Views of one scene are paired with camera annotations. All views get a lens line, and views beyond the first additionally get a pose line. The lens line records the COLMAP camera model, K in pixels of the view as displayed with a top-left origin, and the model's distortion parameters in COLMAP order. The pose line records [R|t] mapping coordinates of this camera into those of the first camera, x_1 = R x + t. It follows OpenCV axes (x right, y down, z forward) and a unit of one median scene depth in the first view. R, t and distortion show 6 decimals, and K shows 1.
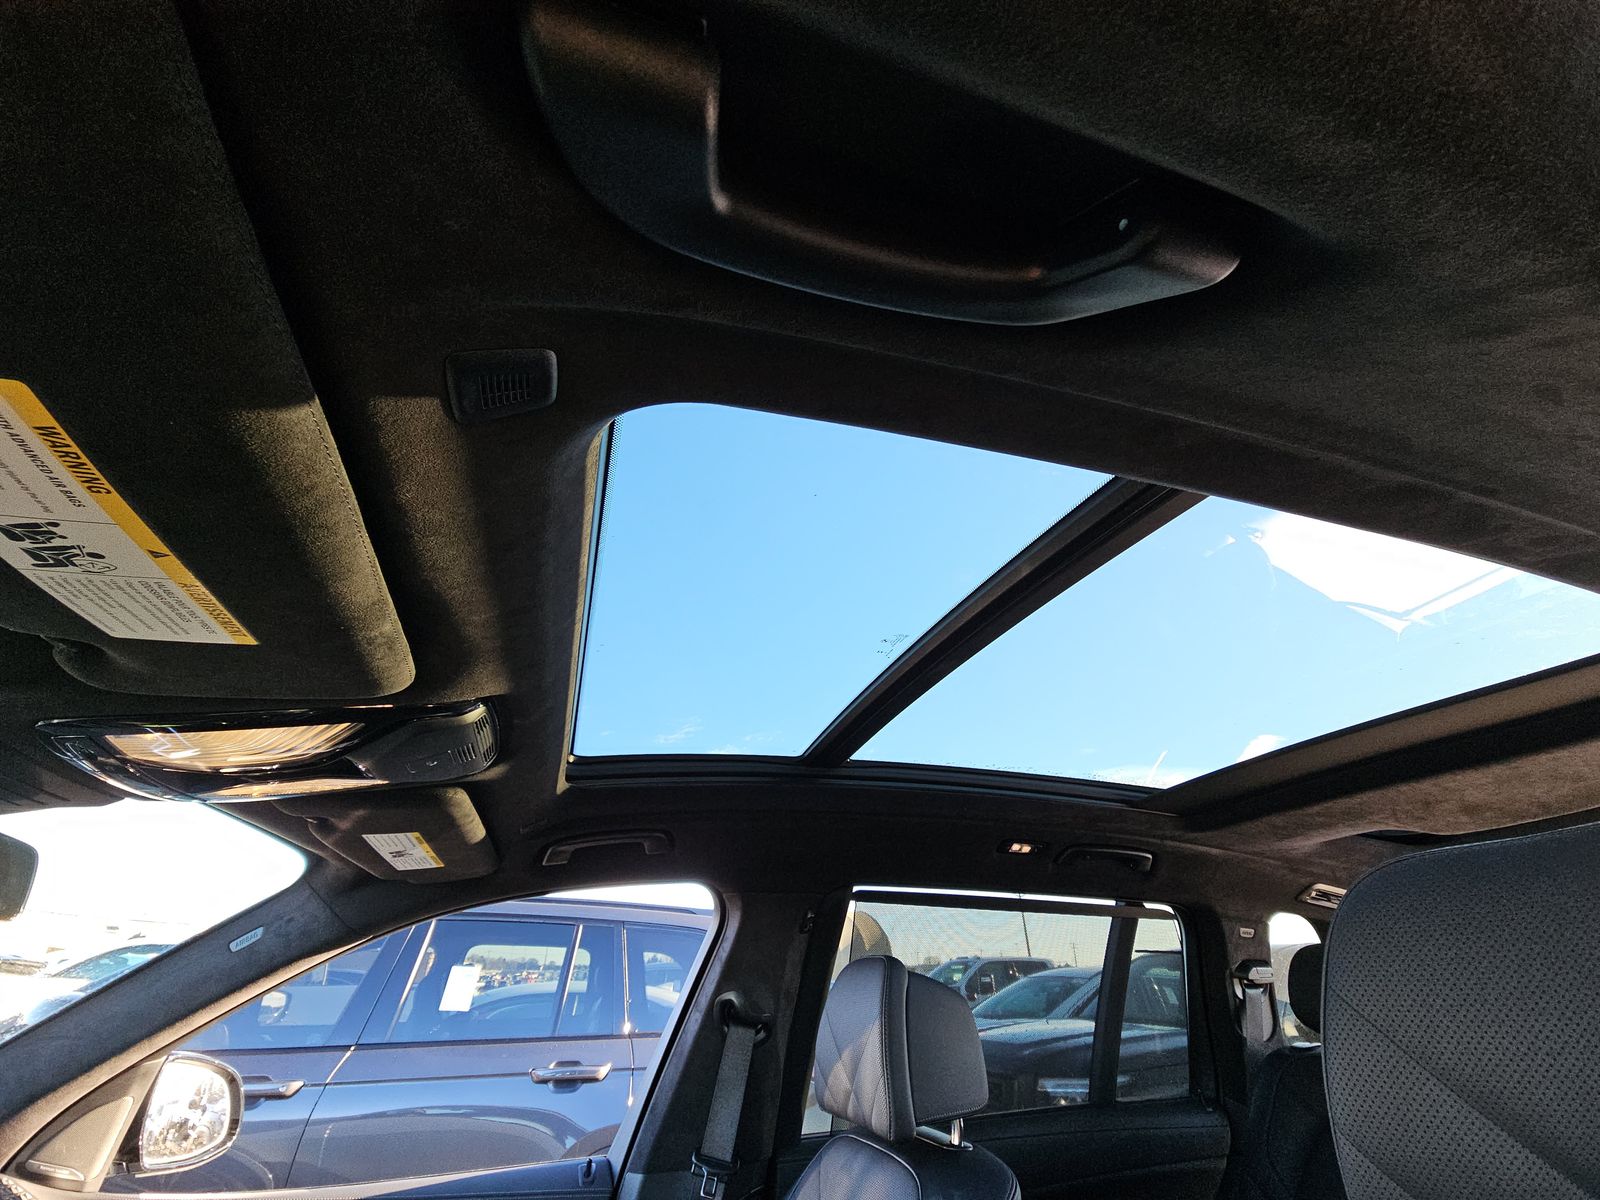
lens RADIAL K [[658.5, 0, 803.9], [0, 658.5, 601.2], [0, 0, 1]] dist [0.017202, -0.011670]
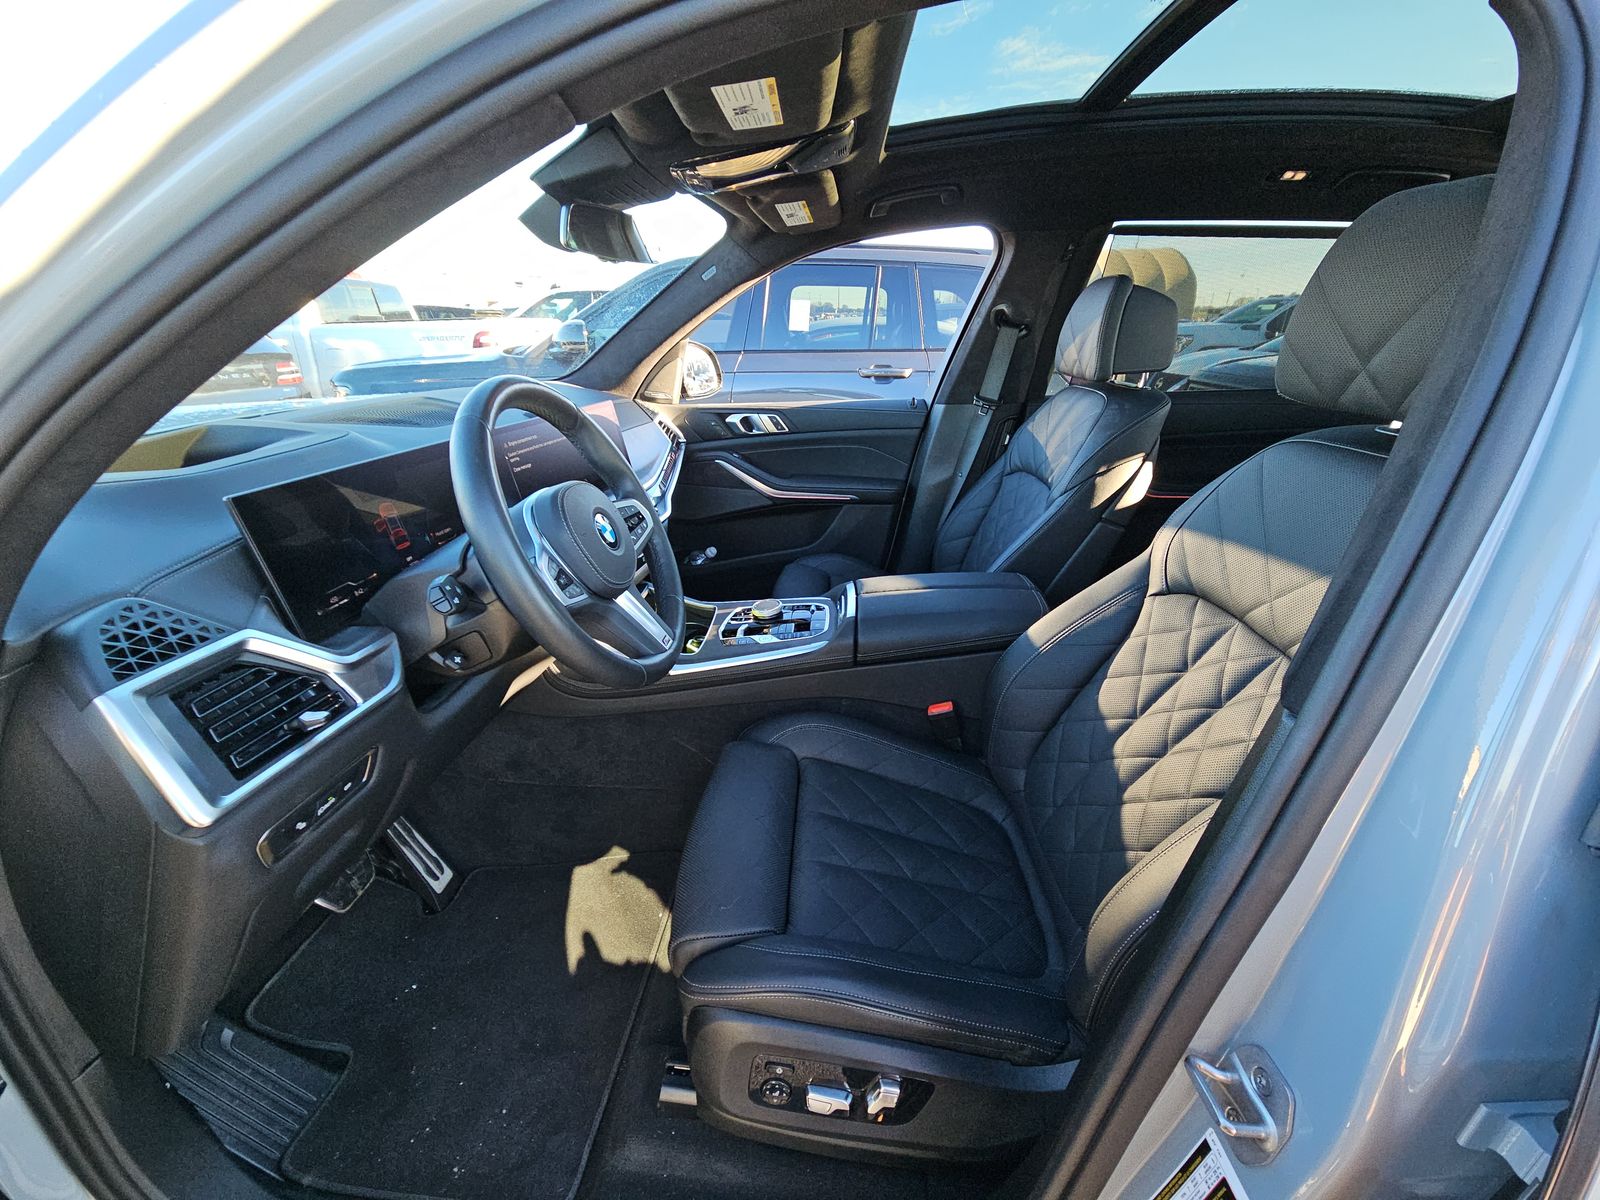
lens RADIAL K [[658.5, 0, 803.9], [0, 658.5, 601.2], [0, 0, 1]] dist [0.017202, -0.011670]
pose [[0.929809, 0.144177, -0.338626, 0.061870], [0.181921, 0.619773, 0.763404, -0.170509], [0.319937, -0.771423, 0.550042, -0.392352]]
